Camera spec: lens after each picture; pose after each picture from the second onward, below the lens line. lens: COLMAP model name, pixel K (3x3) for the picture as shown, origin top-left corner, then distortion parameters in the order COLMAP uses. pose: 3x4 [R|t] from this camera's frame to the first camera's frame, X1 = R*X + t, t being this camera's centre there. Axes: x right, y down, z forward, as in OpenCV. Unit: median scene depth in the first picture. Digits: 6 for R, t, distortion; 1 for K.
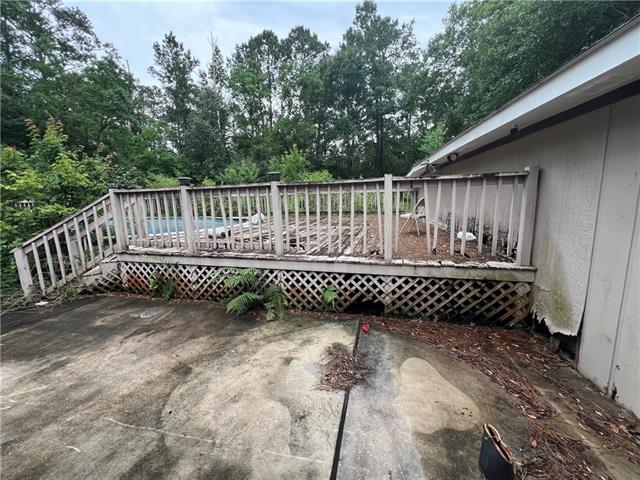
lens RADIAL K [[256.2, 0, 320.2], [0, 256.2, 238.7], [0, 0, 1]] dist [-0.002442, 0.000215]
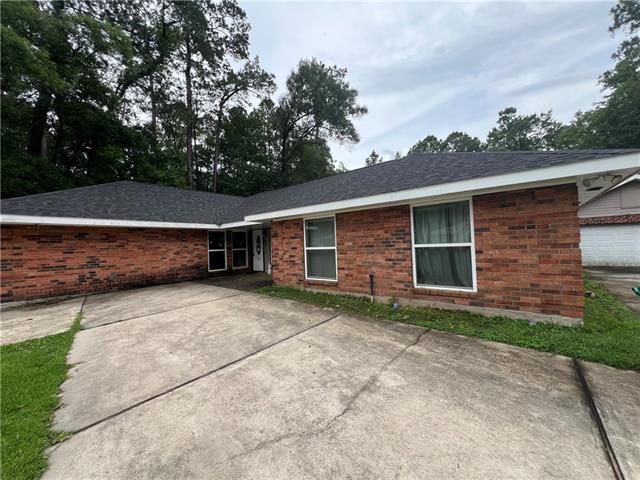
lens RADIAL K [[259.4, 0, 321.2], [0, 259.4, 241.5], [0, 0, 1]] dist [0.002018, 0.000043]
pose [[0.888895, -0.013205, -0.457920, -0.141506], [-0.064104, 0.986164, -0.152874, 0.172748], [0.453603, 0.165243, 0.875750, -0.977296]]
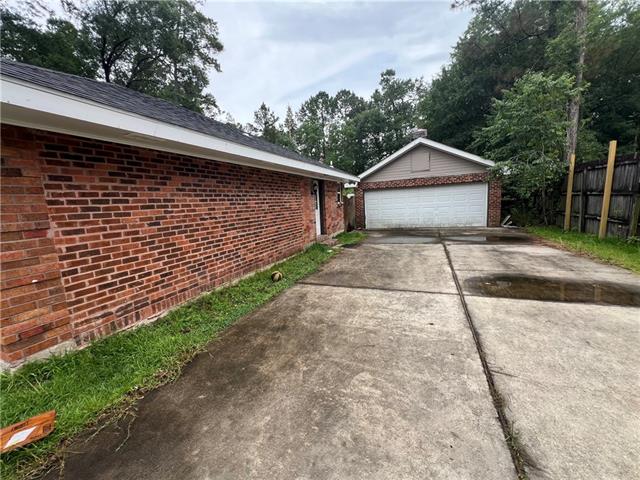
lens RADIAL K [[259.4, 0, 319.9], [0, 259.4, 239.7], [0, 0, 1]] dist [0.002018, 0.000043]
pose [[0.981518, -0.001039, -0.191365, 0.120833], [-0.003136, 0.999764, -0.021513, 0.137684], [0.191342, 0.021716, 0.981283, -0.798501]]
